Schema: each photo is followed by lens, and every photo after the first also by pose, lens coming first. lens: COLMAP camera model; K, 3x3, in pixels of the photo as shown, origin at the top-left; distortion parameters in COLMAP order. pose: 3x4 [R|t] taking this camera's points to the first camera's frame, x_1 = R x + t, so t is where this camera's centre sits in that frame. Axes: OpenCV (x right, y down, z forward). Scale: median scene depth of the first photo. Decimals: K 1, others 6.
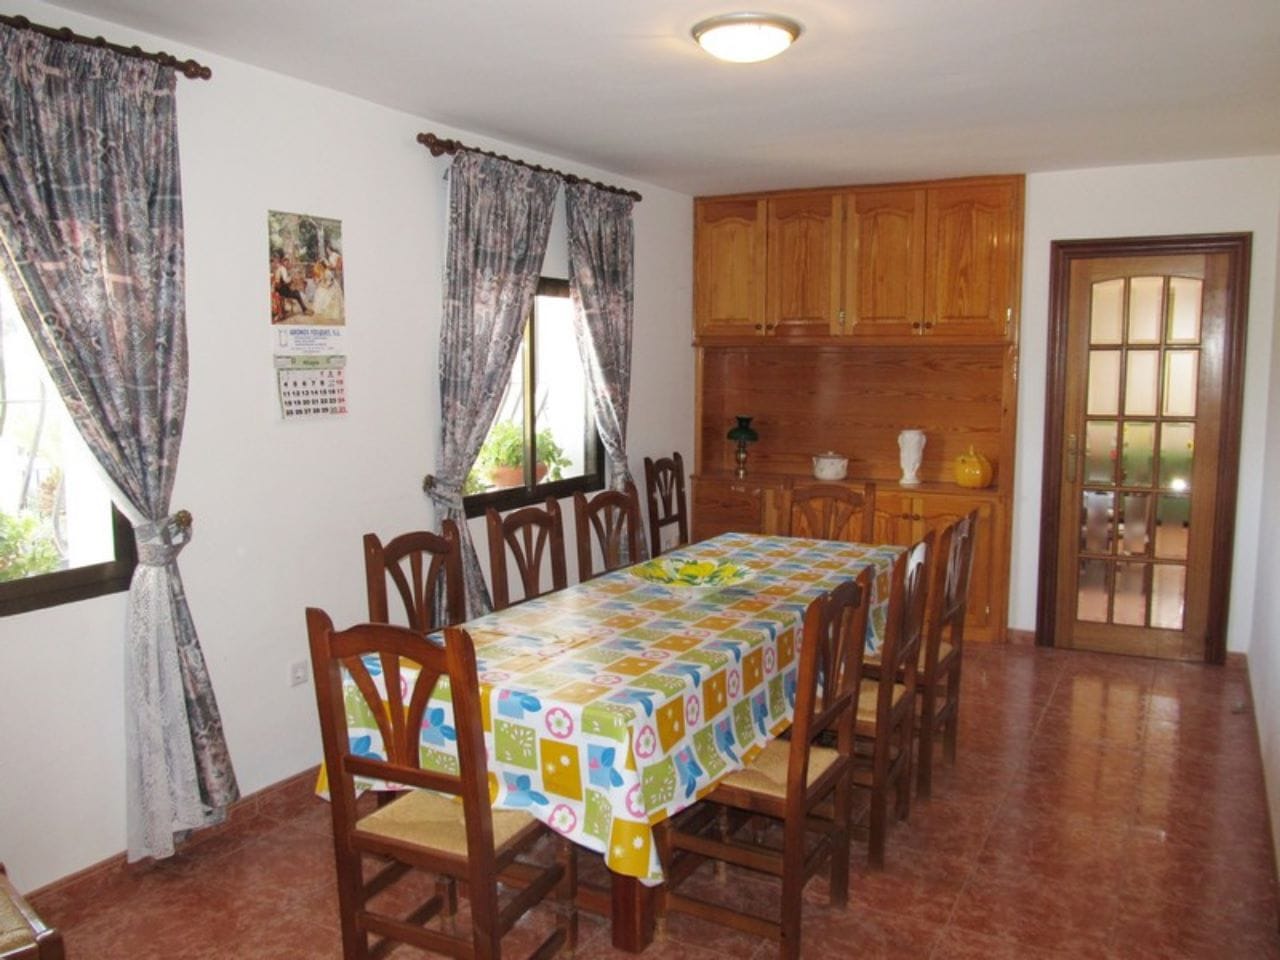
lens RADIAL K [[1055.5, 0, 640.0], [0, 1055.5, 480.0], [0, 0, 1]] dist [-0.044601, 0.001558]
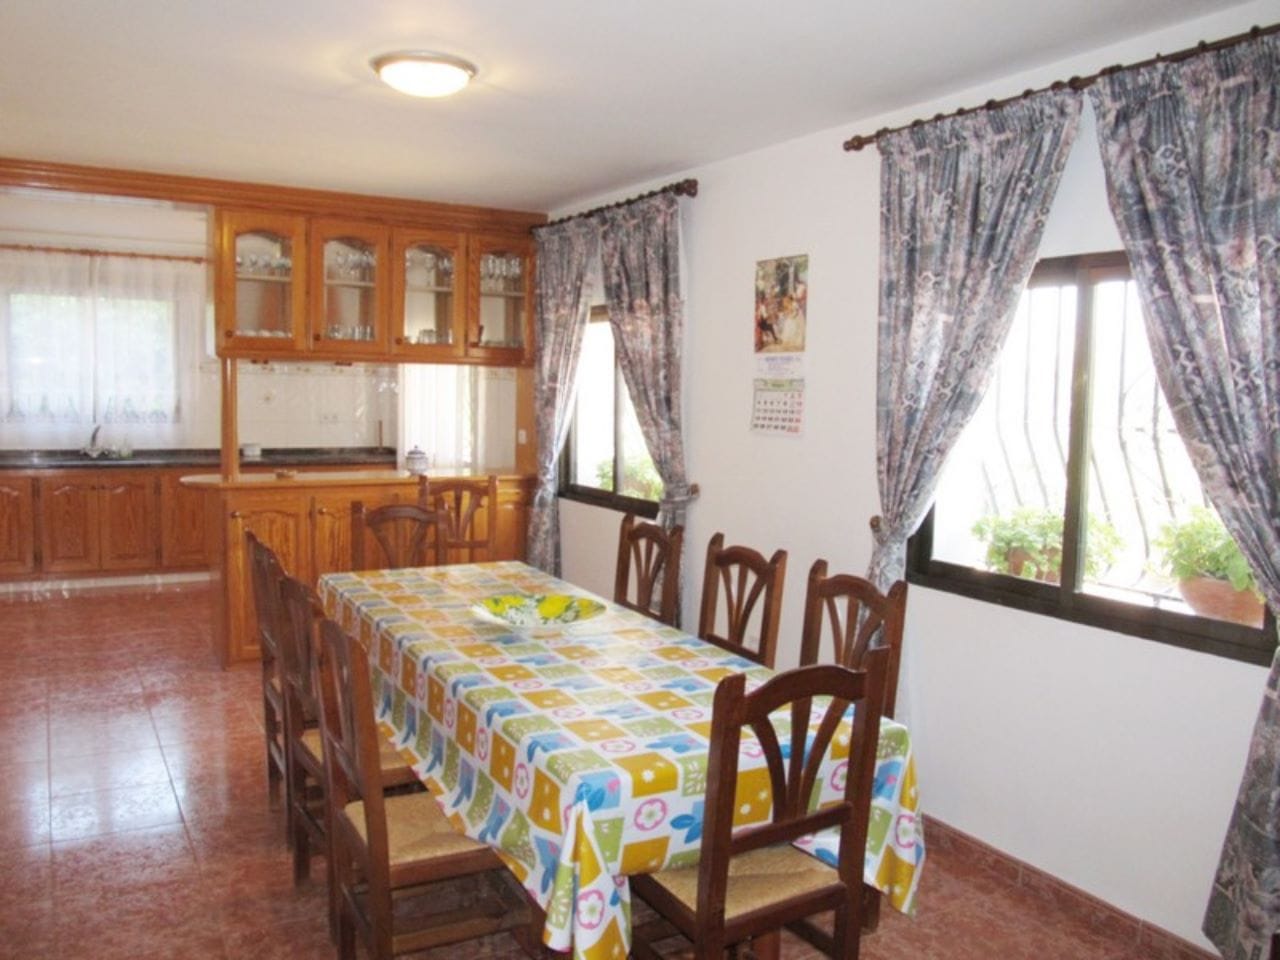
lens RADIAL K [[1055.5, 0, 640.0], [0, 1055.5, 480.0], [0, 0, 1]] dist [-0.044601, 0.001558]
pose [[-0.528108, 0.068781, -0.846387, 0.747437], [-0.117469, 0.981215, 0.153033, -0.168279], [0.841013, 0.180242, -0.510107, 1.476330]]
